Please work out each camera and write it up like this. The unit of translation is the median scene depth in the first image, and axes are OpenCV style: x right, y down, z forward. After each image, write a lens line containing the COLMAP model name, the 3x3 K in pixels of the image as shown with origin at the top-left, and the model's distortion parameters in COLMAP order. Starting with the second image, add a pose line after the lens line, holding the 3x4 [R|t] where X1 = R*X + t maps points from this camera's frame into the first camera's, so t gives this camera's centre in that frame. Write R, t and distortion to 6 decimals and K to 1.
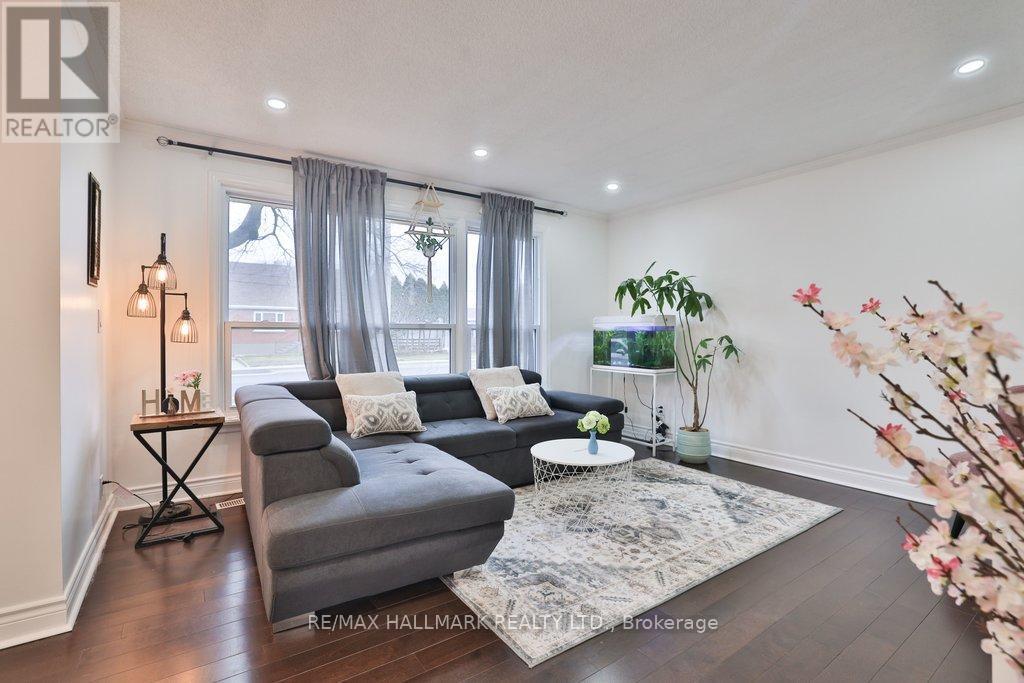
lens RADIAL K [[471.3, 0, 510.6], [0, 471.3, 335.3], [0, 0, 1]] dist [-0.028531, 0.001688]
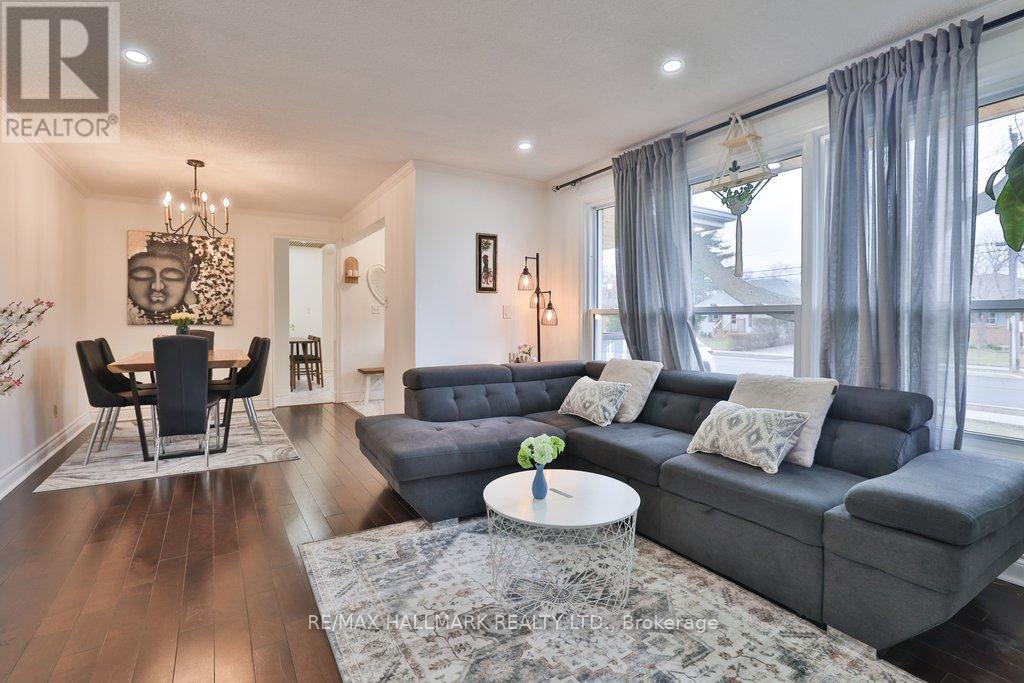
lens RADIAL K [[471.3, 0, 496.2], [0, 471.3, 324.4], [0, 0, 1]] dist [-0.028531, 0.001688]
pose [[-0.056053, 0.009424, -0.998383, 0.903835], [-0.007544, 0.999923, 0.009862, 0.001343], [0.998399, 0.008085, -0.055978, 1.050174]]
